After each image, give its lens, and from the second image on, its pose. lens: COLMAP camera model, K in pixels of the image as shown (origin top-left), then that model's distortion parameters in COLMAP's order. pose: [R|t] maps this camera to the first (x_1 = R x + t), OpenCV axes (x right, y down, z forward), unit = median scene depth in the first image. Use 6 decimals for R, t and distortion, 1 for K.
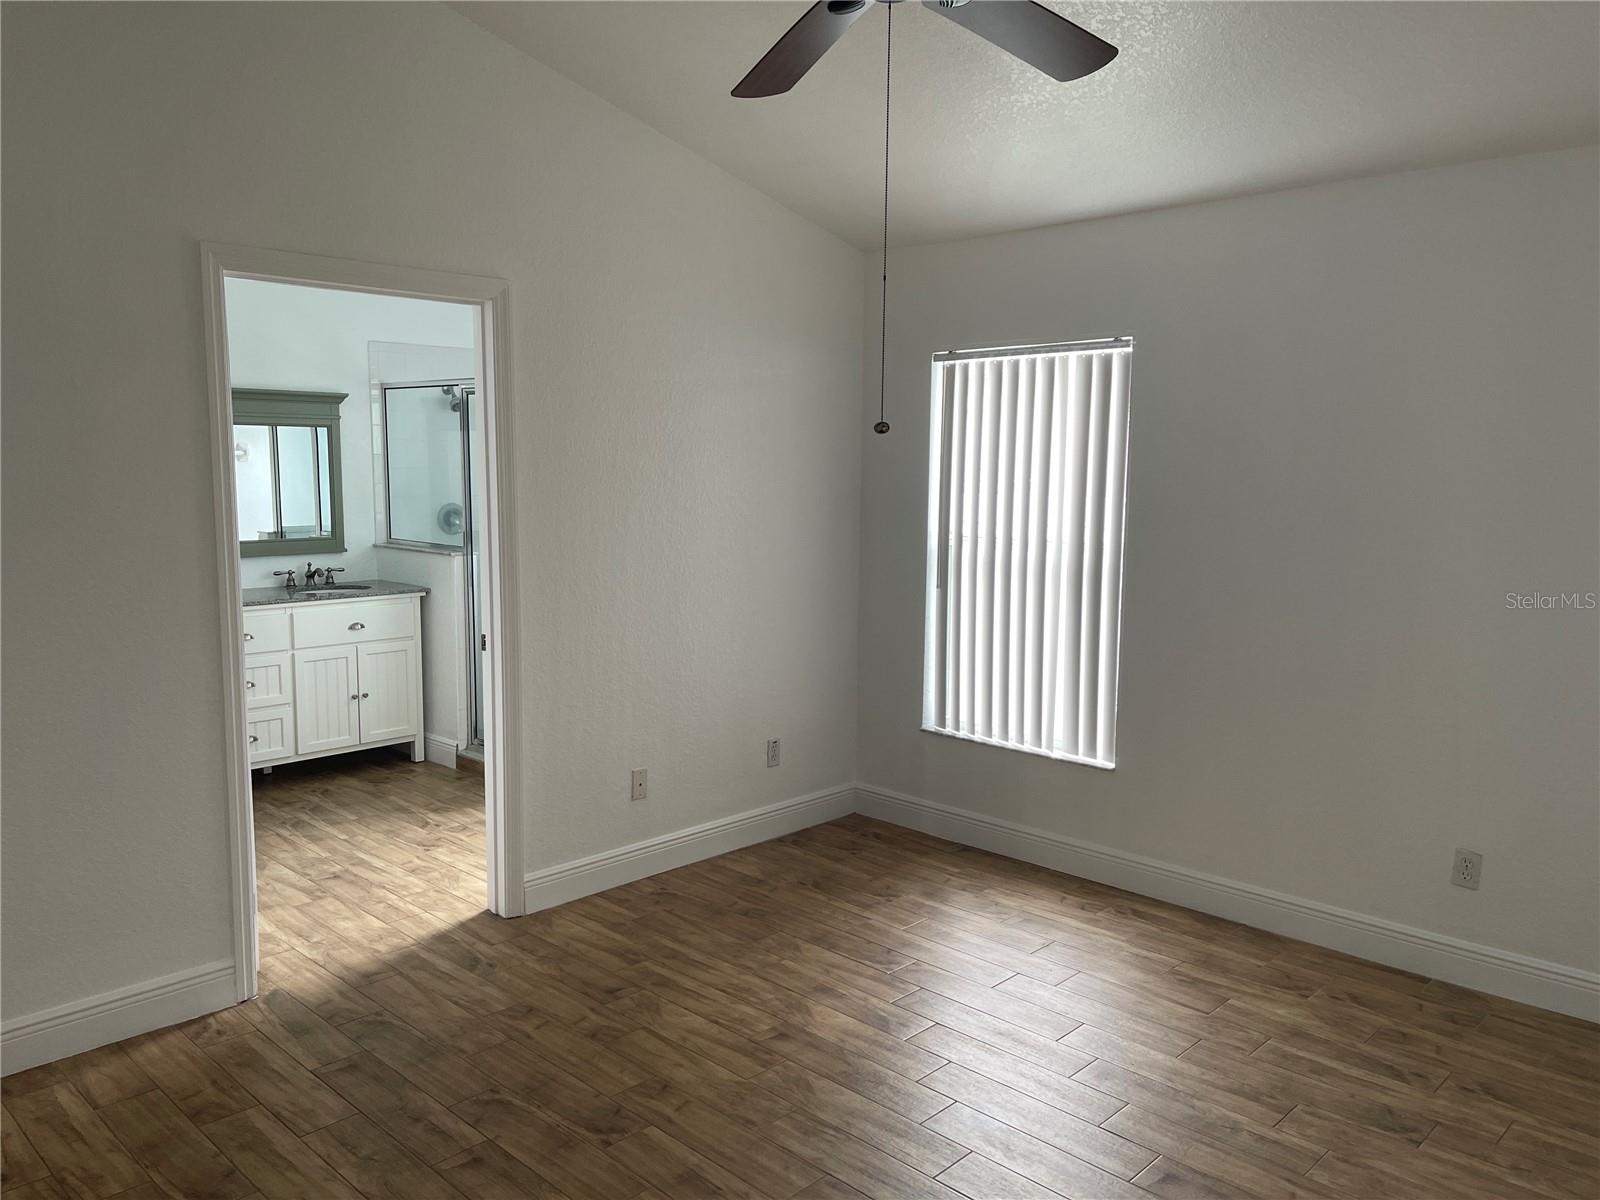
lens RADIAL K [[1192.8, 0, 800.0], [0, 1192.8, 600.0], [0, 0, 1]] dist [0.036632, -0.033683]
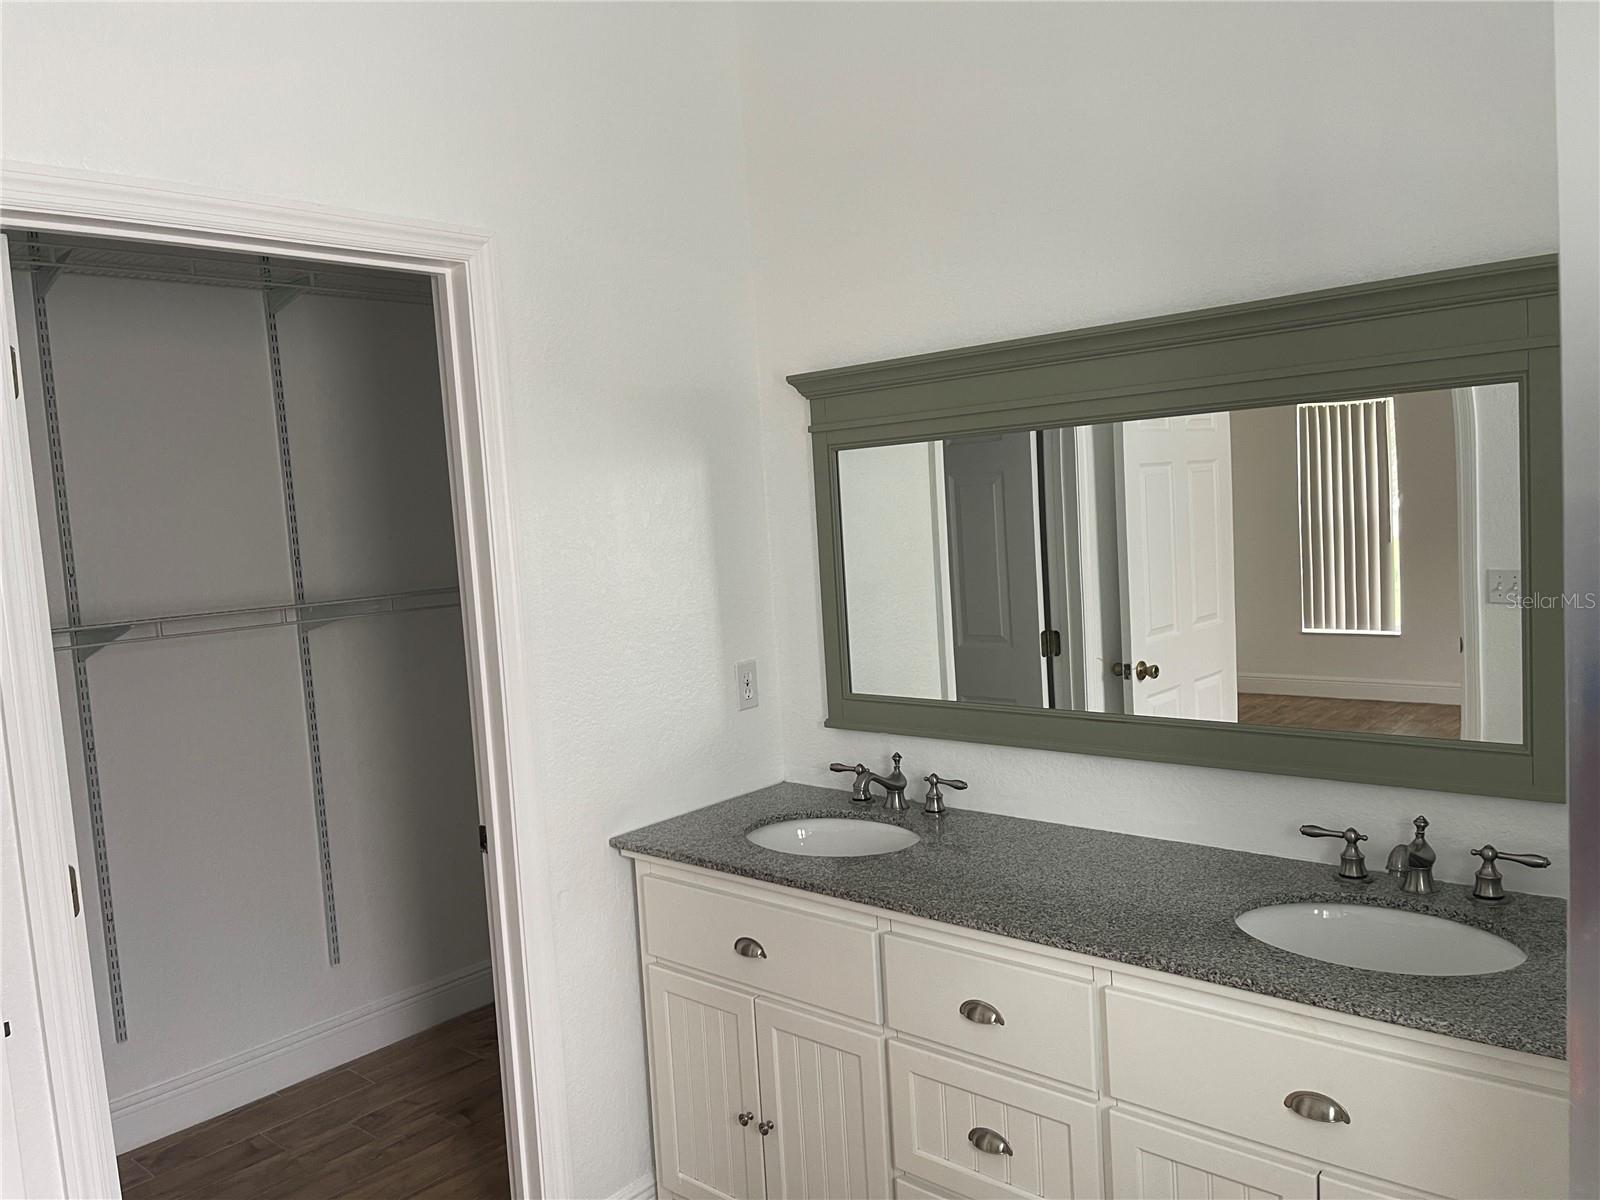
lens RADIAL K [[1192.8, 0, 800.0], [0, 1192.8, 600.0], [0, 0, 1]] dist [0.036632, -0.033683]
pose [[0.052227, 0.071083, -0.996102, -0.102399], [-0.054318, 0.996189, 0.068241, -0.109462], [0.997157, 0.050543, 0.055889, 0.856478]]
